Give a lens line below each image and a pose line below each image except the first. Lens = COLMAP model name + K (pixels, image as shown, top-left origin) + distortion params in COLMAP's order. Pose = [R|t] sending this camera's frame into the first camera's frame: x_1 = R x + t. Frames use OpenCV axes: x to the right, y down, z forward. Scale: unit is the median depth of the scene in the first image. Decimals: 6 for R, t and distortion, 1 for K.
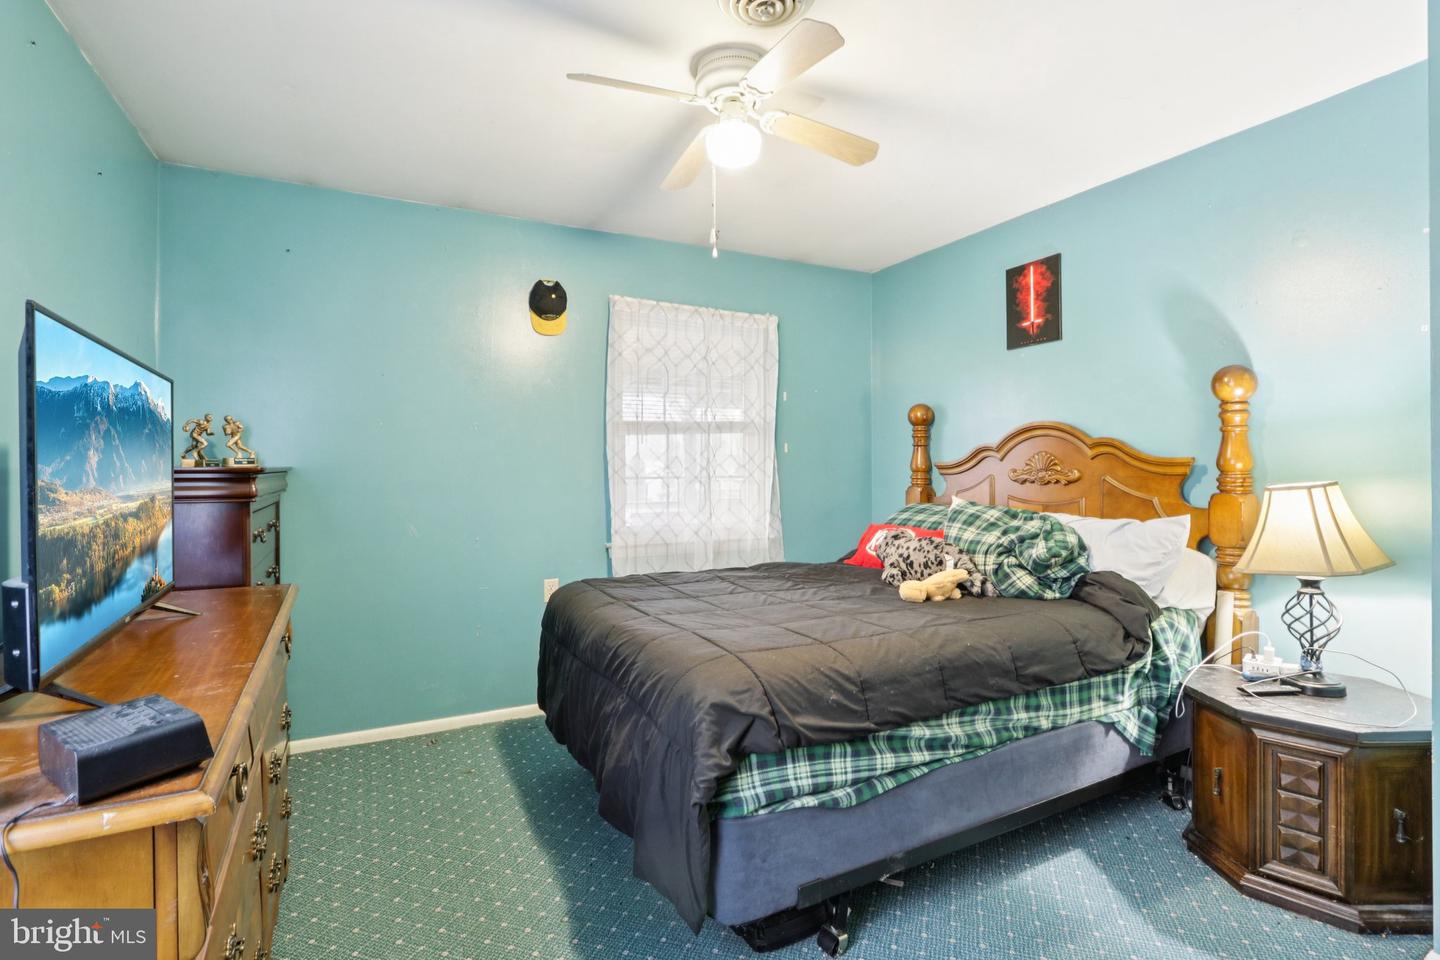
lens RADIAL K [[675.4, 0, 712.2], [0, 675.4, 473.3], [0, 0, 1]] dist [-0.019677, 0.006063]
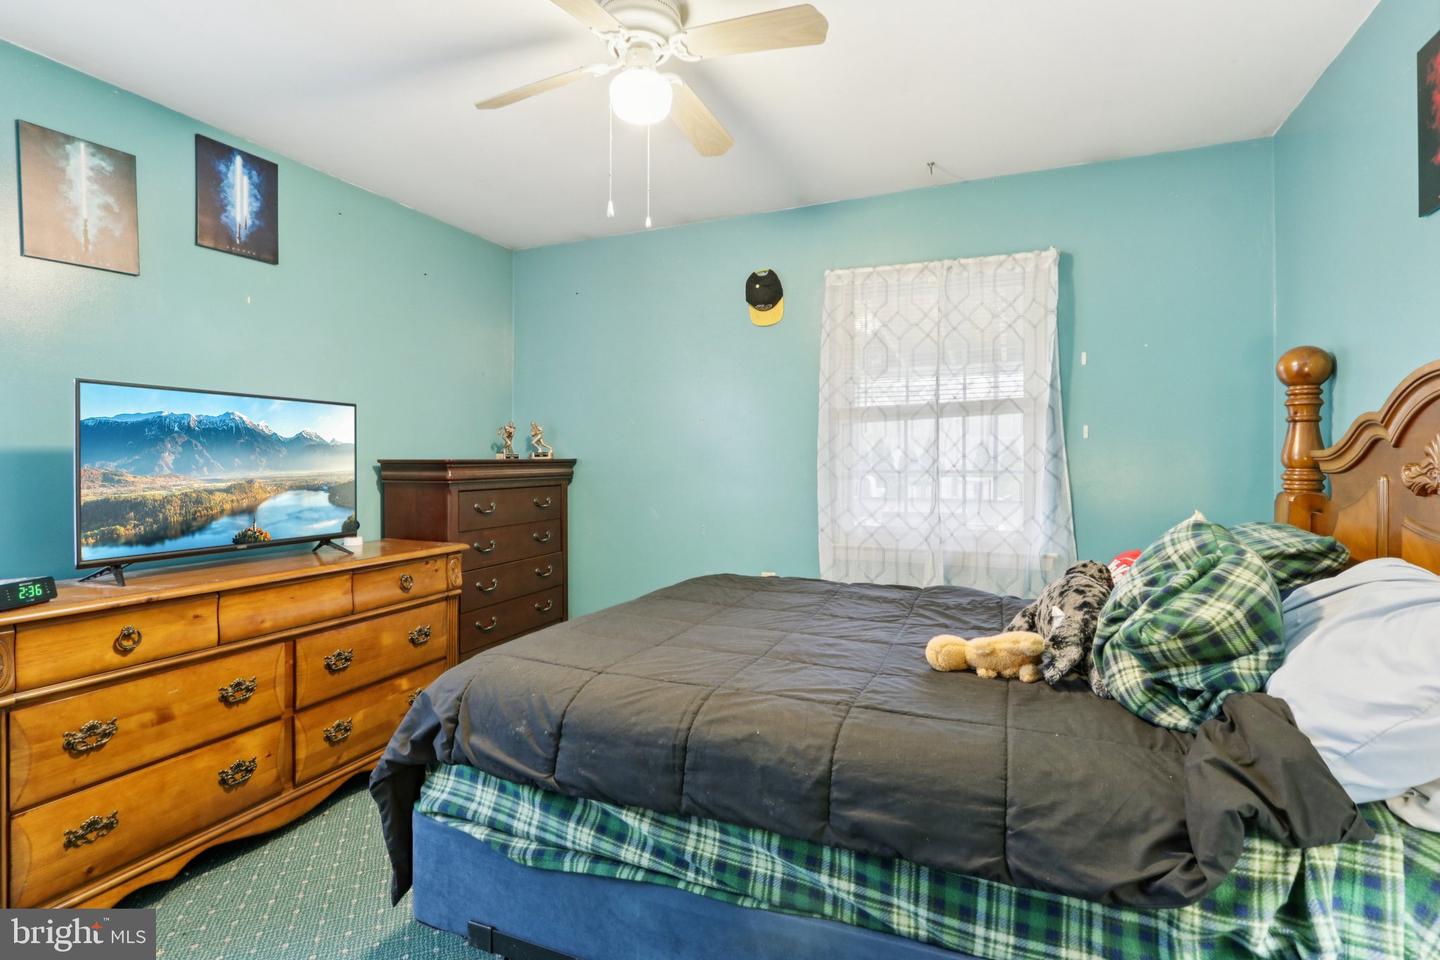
lens RADIAL K [[675.4, 0, 723.1], [0, 675.4, 471.6], [0, 0, 1]] dist [-0.019677, 0.006063]
pose [[0.645930, 0.012374, -0.763297, 0.758859], [-0.003330, 0.999905, 0.013392, -0.007162], [0.763390, -0.006109, 0.645909, 0.491691]]
